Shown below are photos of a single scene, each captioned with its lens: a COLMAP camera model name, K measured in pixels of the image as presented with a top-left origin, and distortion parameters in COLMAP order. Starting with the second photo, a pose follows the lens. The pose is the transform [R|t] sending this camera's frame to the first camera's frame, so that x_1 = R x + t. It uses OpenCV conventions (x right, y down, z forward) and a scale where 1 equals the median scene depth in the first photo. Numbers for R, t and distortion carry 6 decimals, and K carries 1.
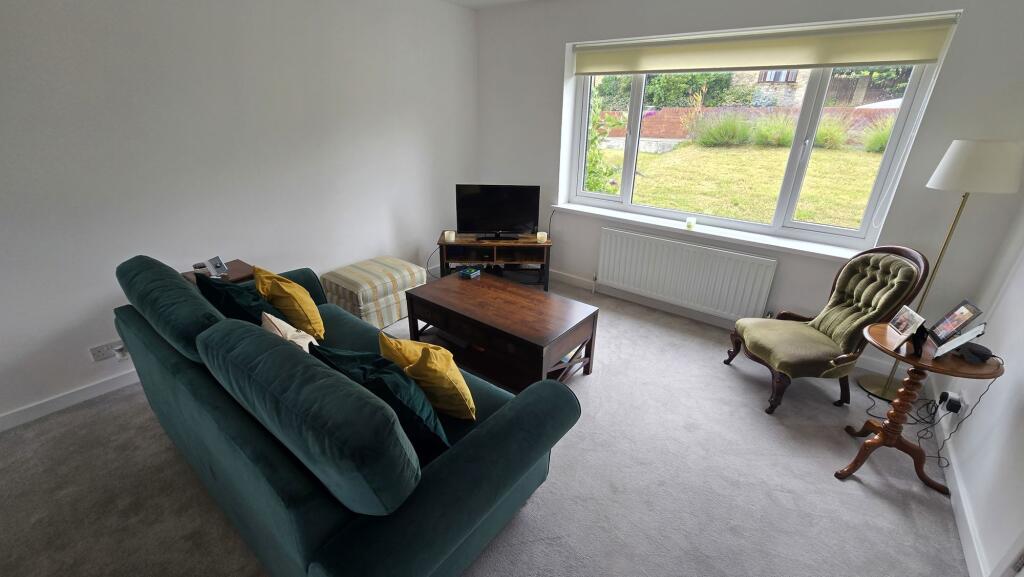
lens RADIAL K [[417.3, 0, 515.4], [0, 417.3, 292.7], [0, 0, 1]] dist [-0.003751, -0.000233]
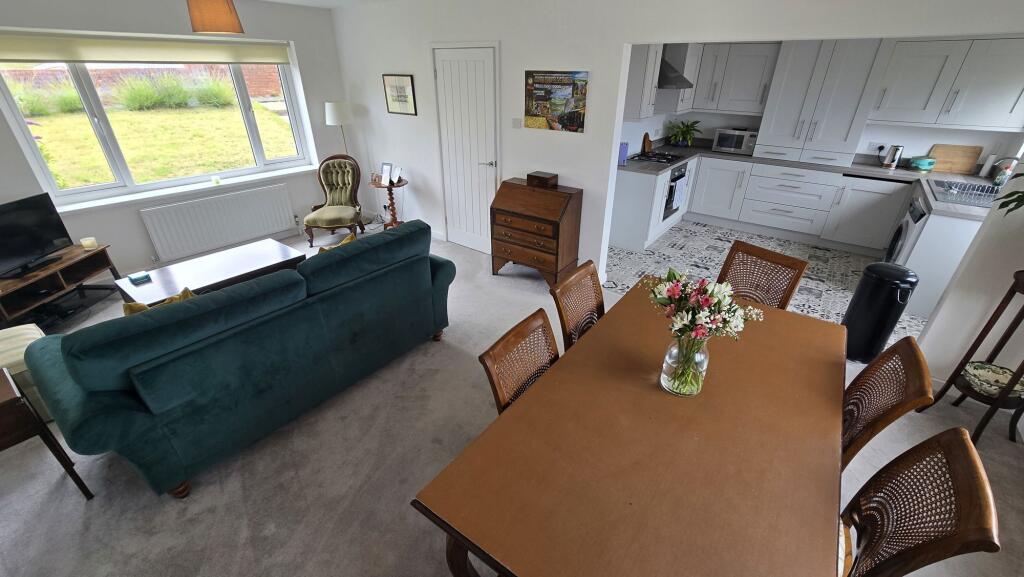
lens RADIAL K [[417.3, 0, 513.3], [0, 417.3, 295.2], [0, 0, 1]] dist [-0.003751, -0.000233]
pose [[-0.014351, -0.490024, 0.871591, -0.932398], [0.392750, 0.798859, 0.455600, -0.106366], [-0.919533, 0.348855, 0.180993, 0.011950]]
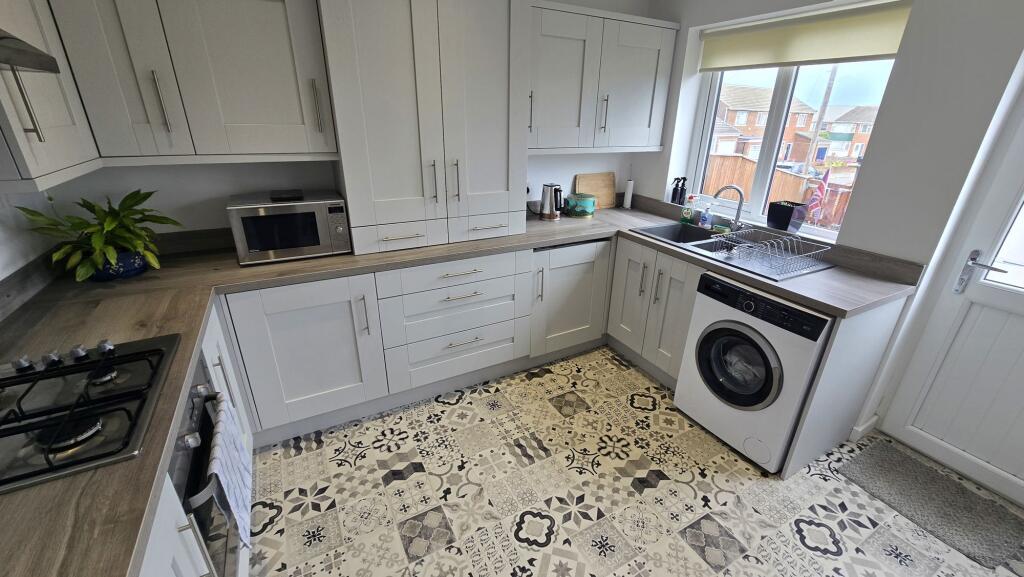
lens RADIAL K [[417.3, 0, 514.2], [0, 417.3, 286.8], [0, 0, 1]] dist [-0.003751, -0.000233]
pose [[-0.921626, -0.178653, 0.344512, 0.175632], [0.124744, 0.704246, 0.698911, 0.151801], [-0.367484, 0.687110, -0.626766, -0.353420]]
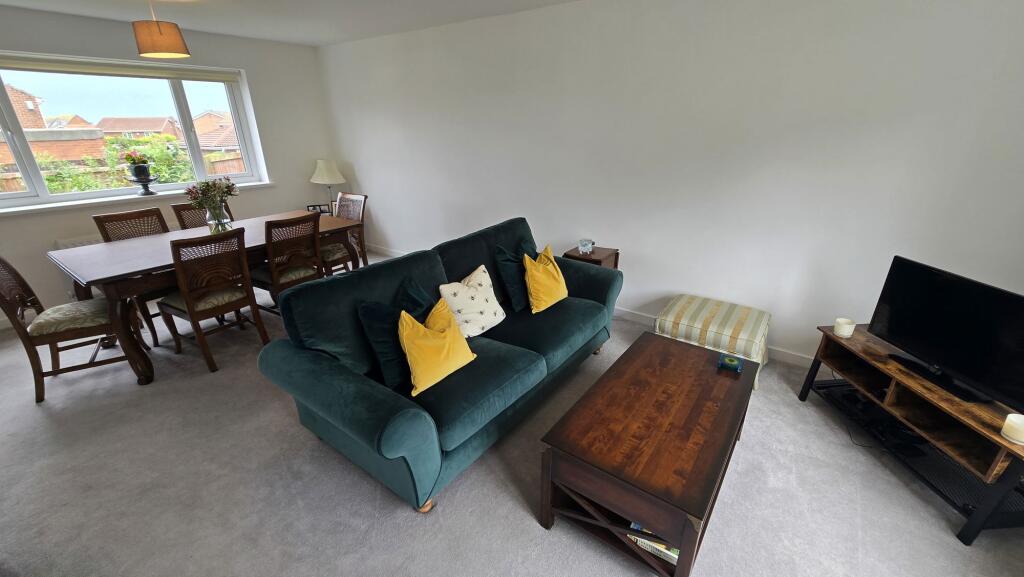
lens RADIAL K [[417.3, 0, 512.3], [0, 417.3, 287.4], [0, 0, 1]] dist [-0.003751, -0.000233]
pose [[0.034872, 0.356673, -0.933578, 0.445191], [-0.391127, 0.864505, 0.315674, -0.216309], [0.919676, 0.354140, 0.169651, 0.469255]]
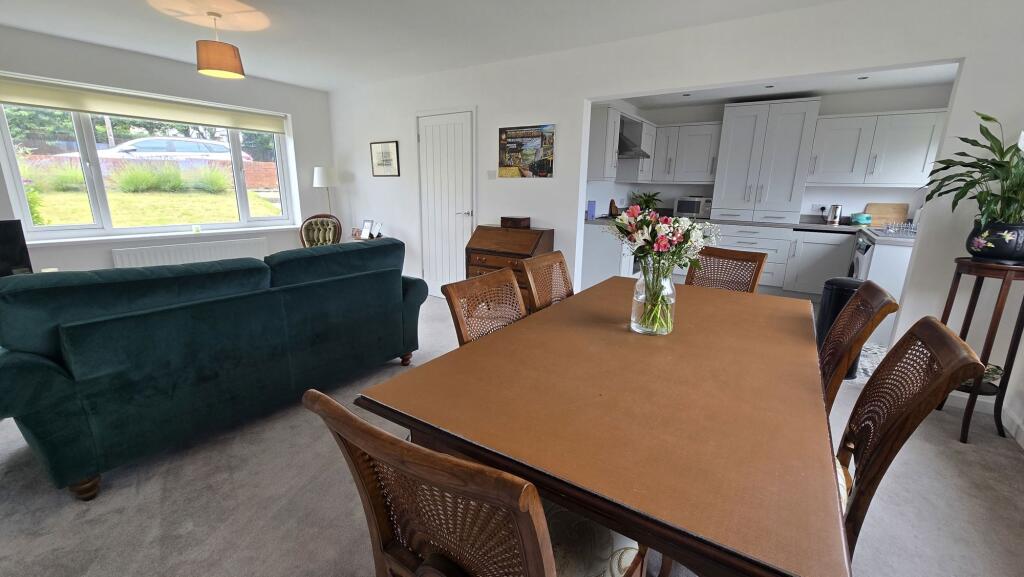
lens RADIAL K [[417.3, 0, 511.8], [0, 417.3, 294.4], [0, 0, 1]] dist [-0.003751, -0.000233]
pose [[-0.054982, -0.260823, 0.963820, -0.996972], [0.378991, 0.887592, 0.261814, 0.056514], [-0.923766, 0.379674, 0.050048, 0.063513]]
